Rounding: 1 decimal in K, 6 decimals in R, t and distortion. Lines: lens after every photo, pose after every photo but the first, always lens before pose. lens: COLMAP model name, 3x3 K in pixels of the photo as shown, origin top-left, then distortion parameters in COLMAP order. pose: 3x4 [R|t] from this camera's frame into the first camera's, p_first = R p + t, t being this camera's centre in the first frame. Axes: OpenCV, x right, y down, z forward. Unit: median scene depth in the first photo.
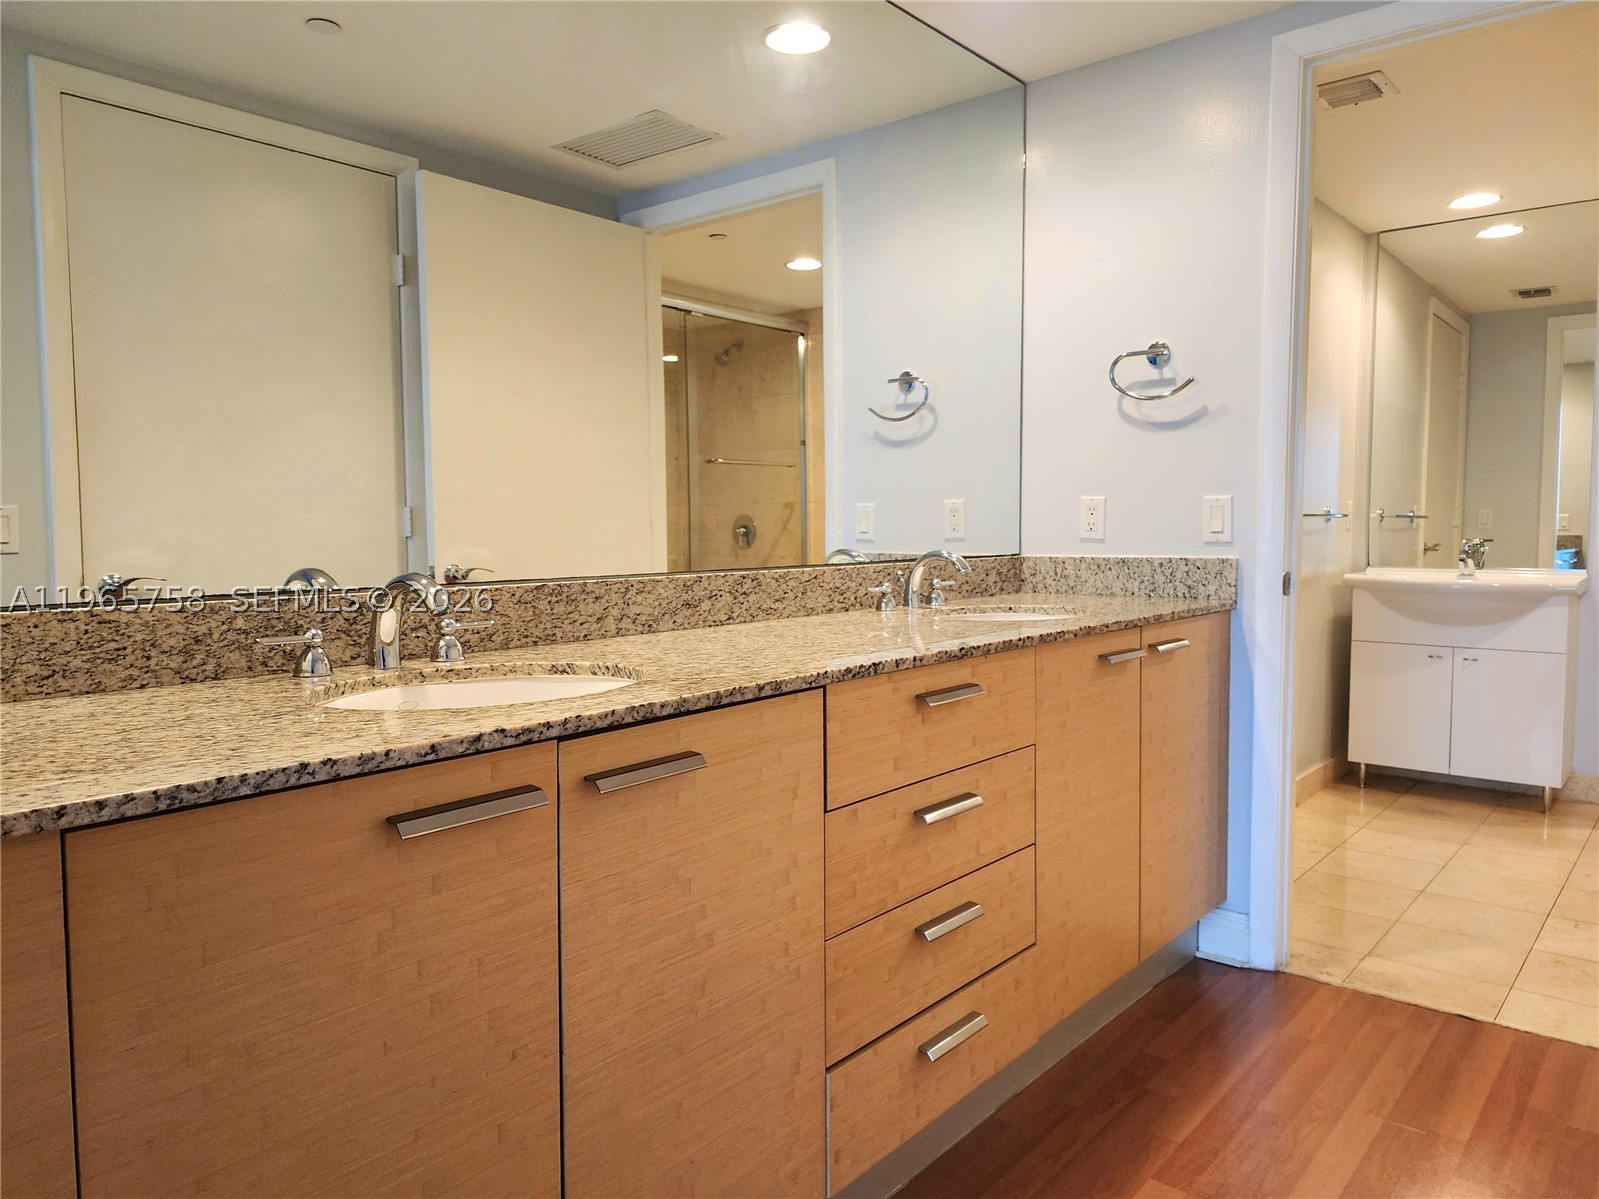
lens RADIAL K [[1099.3, 0, 799.5], [0, 1099.3, 599.5], [0, 0, 1]] dist [0.071987, -0.080430]
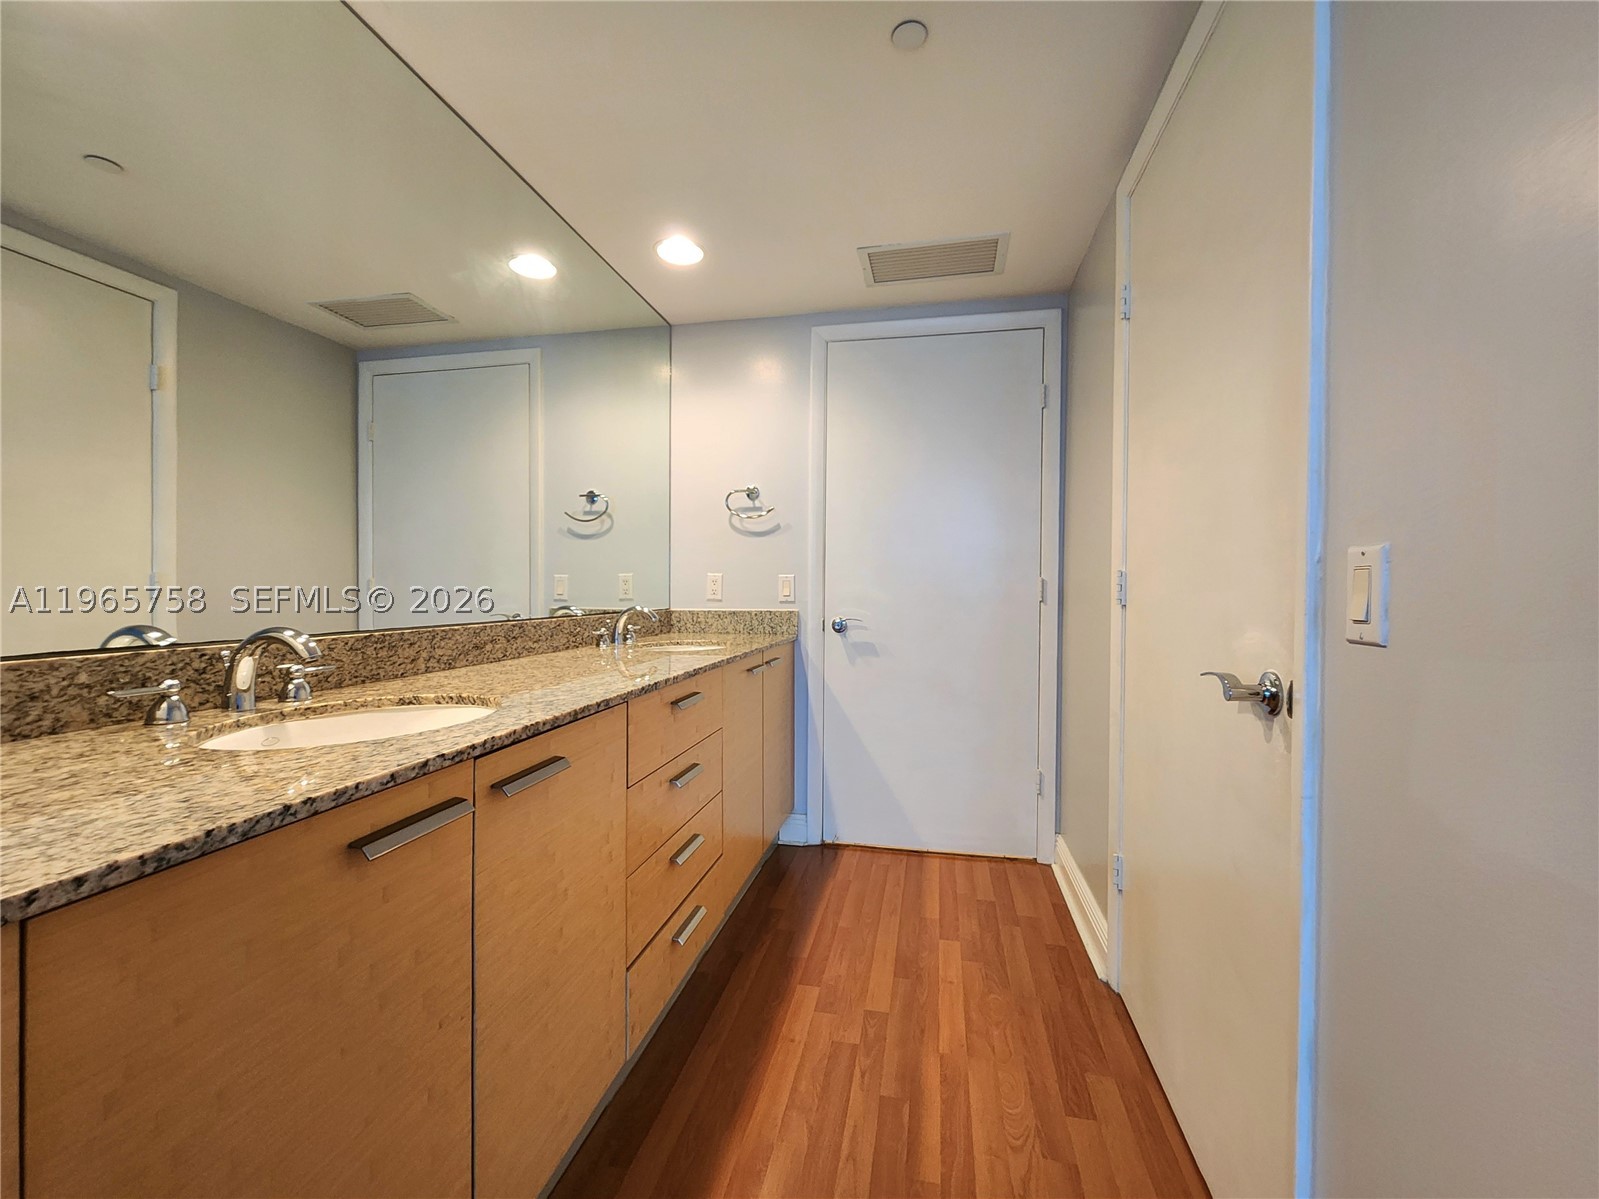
lens RADIAL K [[668.3, 0, 793.9], [0, 668.3, 596.5], [0, 0, 1]] dist [0.000766, -0.000023]
pose [[0.882100, 0.002848, 0.471053, -0.165595], [0.025385, 0.998241, -0.053572, -0.003900], [-0.470377, 0.059213, 0.880477, 0.096881]]
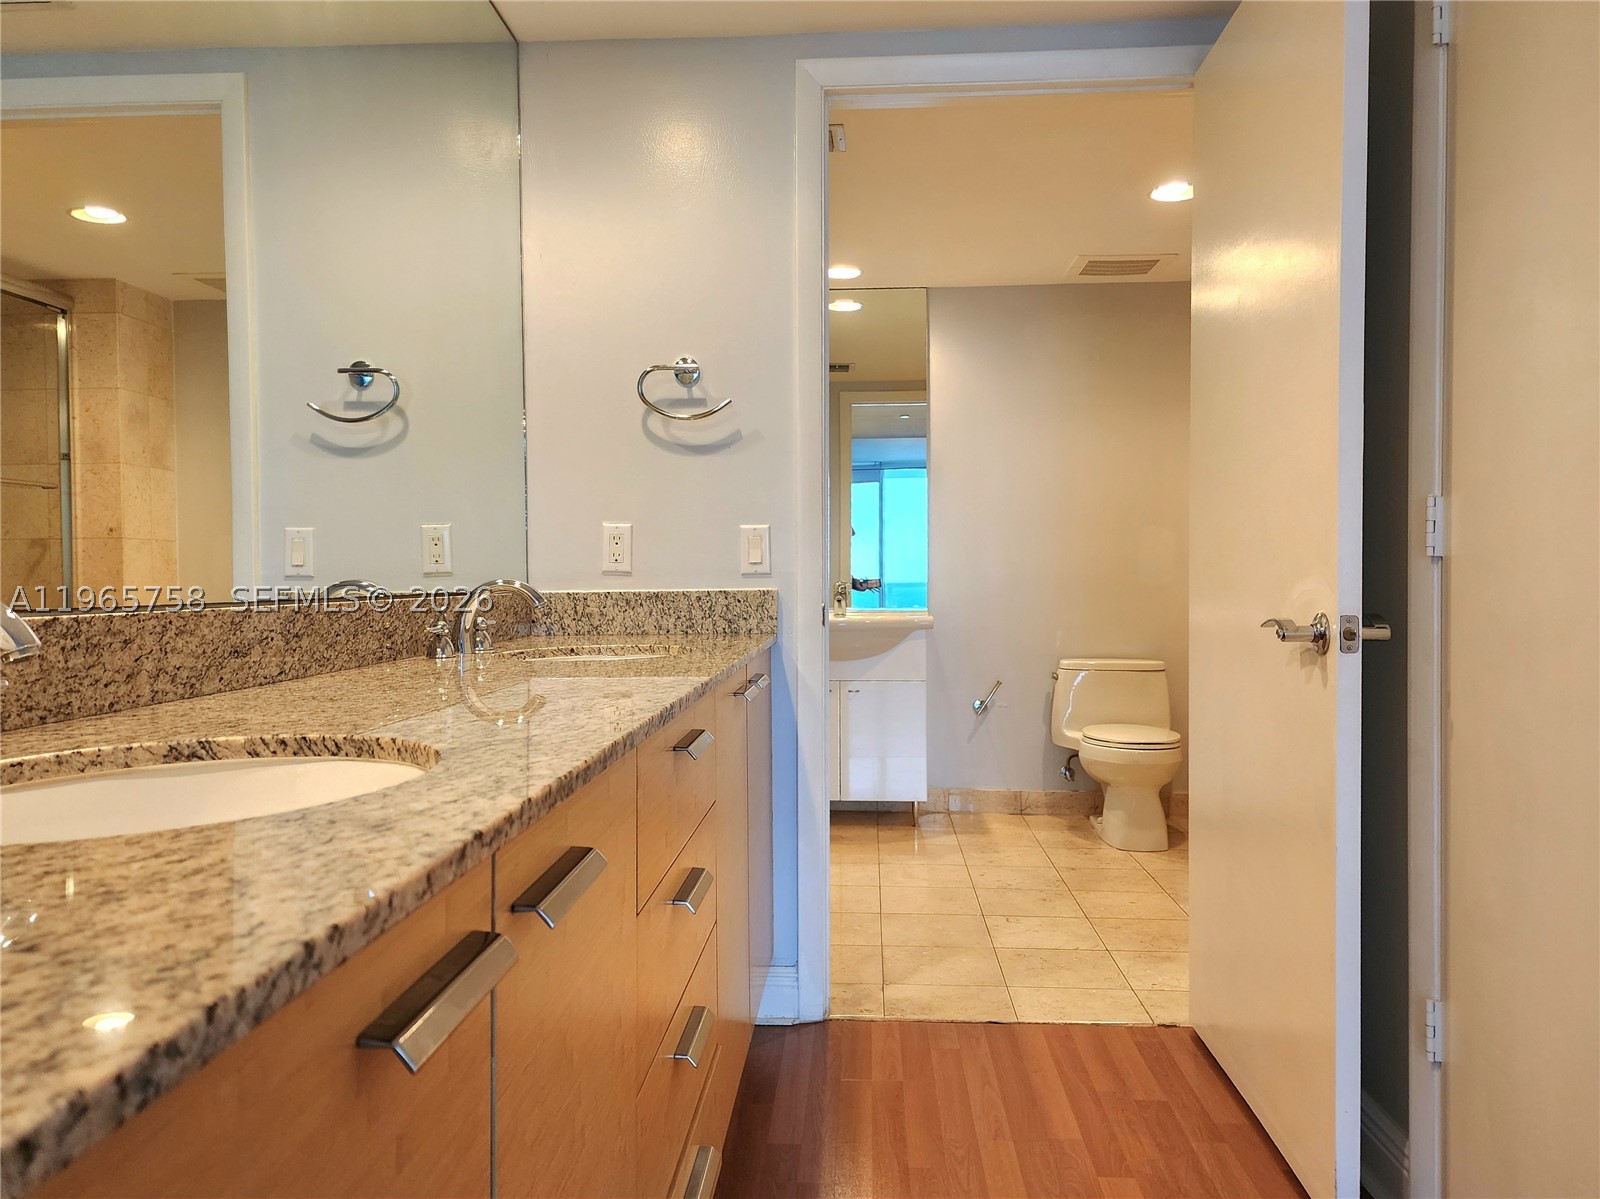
lens RADIAL K [[1182.1, 0, 800.0], [0, 1182.1, 599.5], [0, 0, 1]] dist [0.091188, -0.105263]
pose [[0.799957, -0.011315, 0.599951, -0.299434], [0.044584, 0.998179, -0.040621, 0.019828], [-0.598399, 0.059244, 0.799005, 0.255138]]
